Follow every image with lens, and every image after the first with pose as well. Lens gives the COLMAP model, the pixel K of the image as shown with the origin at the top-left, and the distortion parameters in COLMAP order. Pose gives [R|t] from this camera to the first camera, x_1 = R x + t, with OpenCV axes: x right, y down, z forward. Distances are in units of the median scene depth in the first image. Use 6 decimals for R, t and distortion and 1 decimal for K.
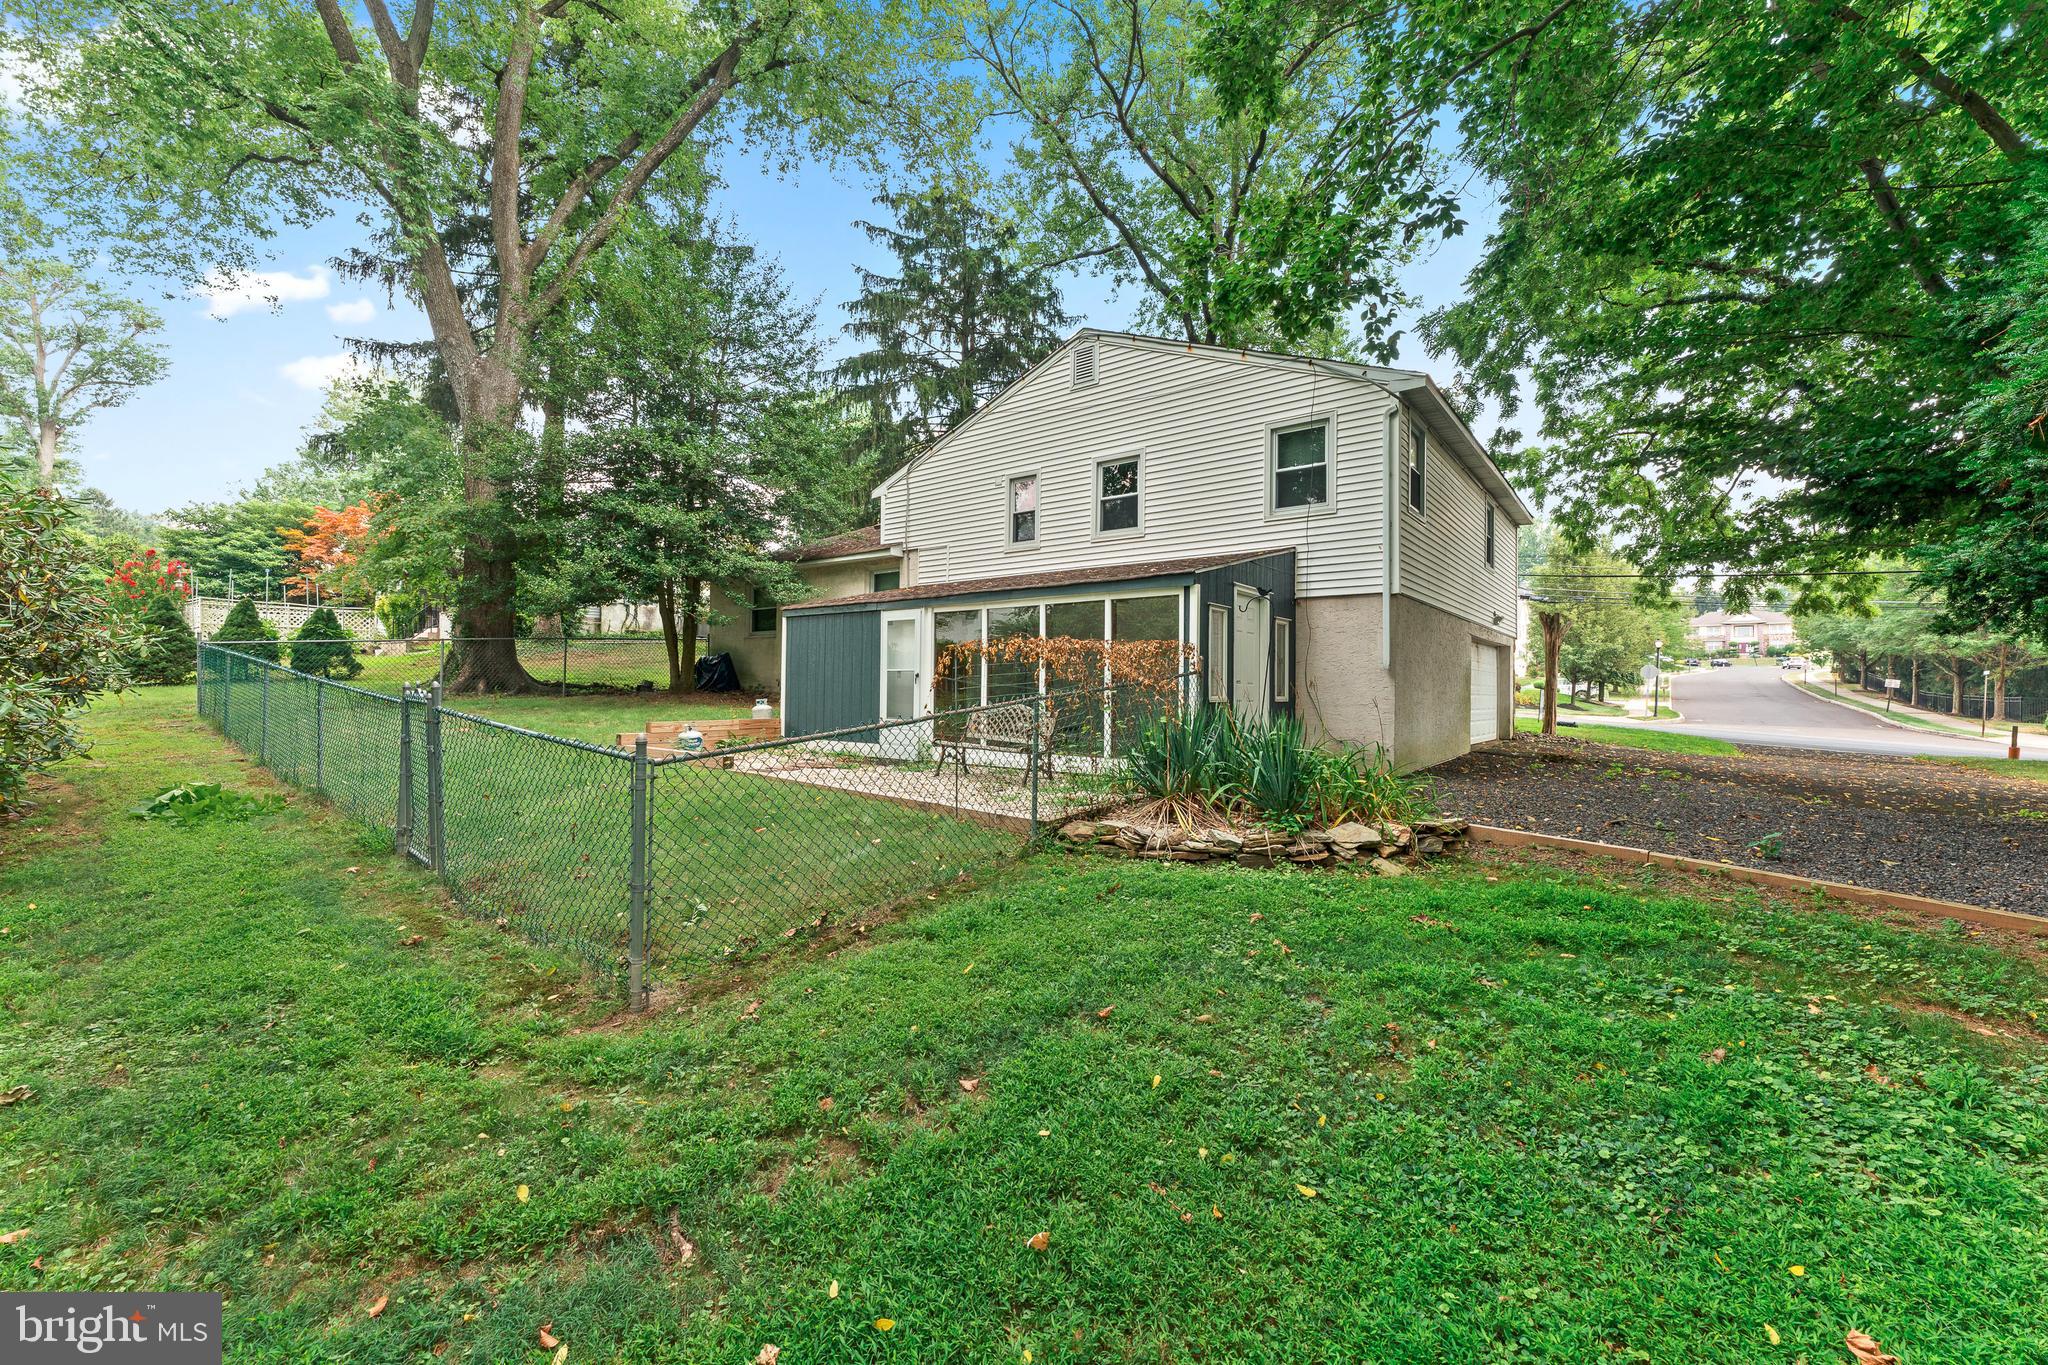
lens RADIAL K [[831.2, 0, 1021.7], [0, 831.2, 688.2], [0, 0, 1]] dist [-0.002146, -0.000011]
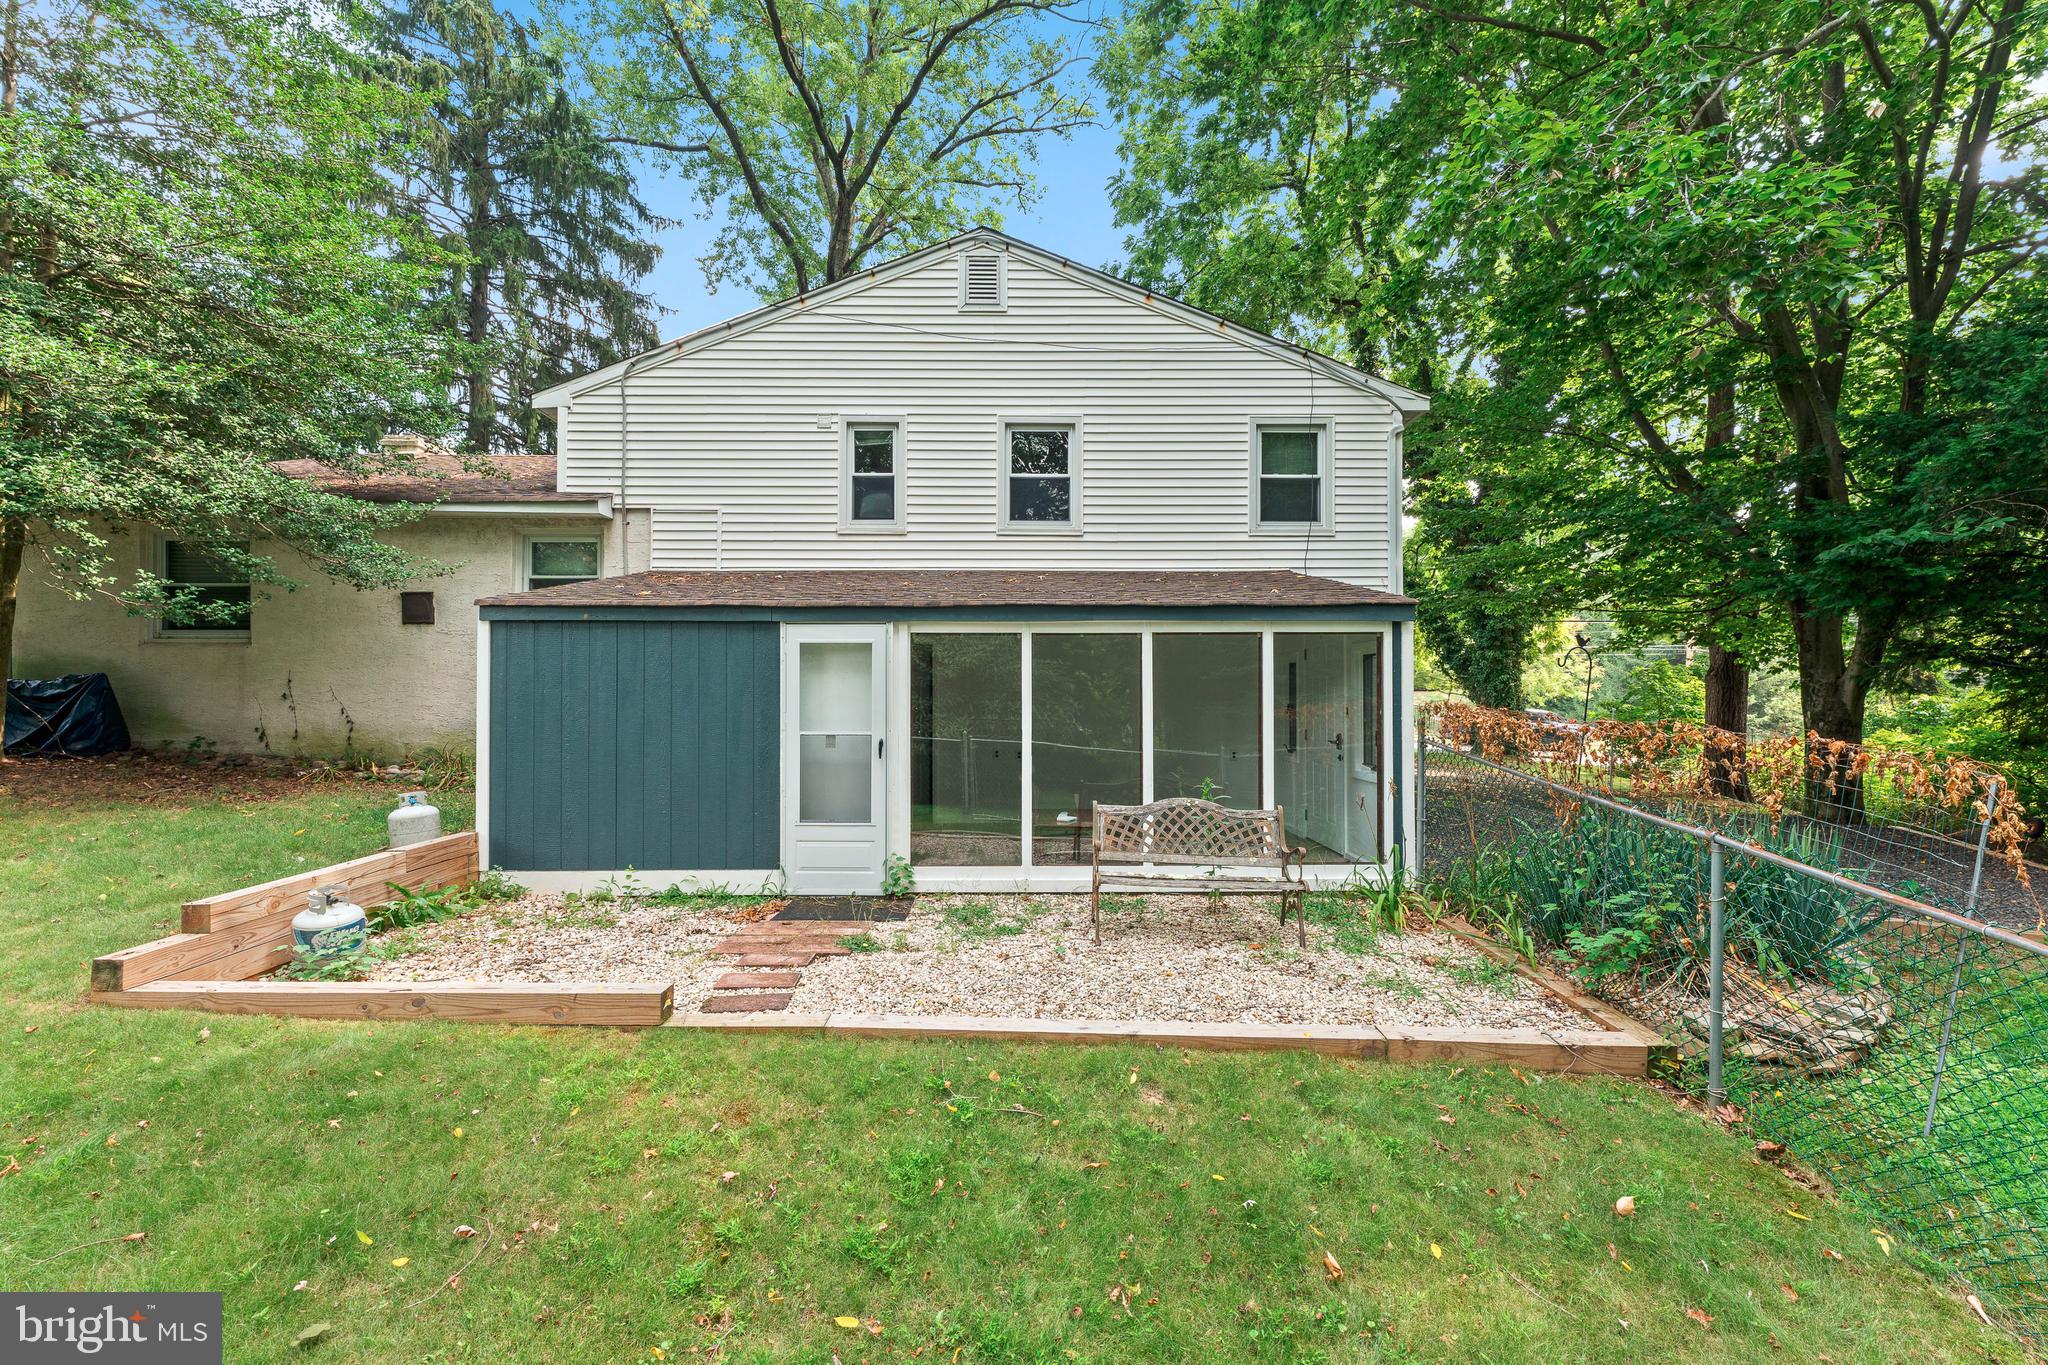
lens RADIAL K [[831.2, 0, 1016.4], [0, 831.2, 694.0], [0, 0, 1]] dist [-0.002146, -0.000011]
pose [[0.782513, -0.004125, 0.622620, -0.350776], [0.003372, 0.999991, 0.002386, -0.042838], [-0.622625, 0.000233, 0.782521, 0.447885]]
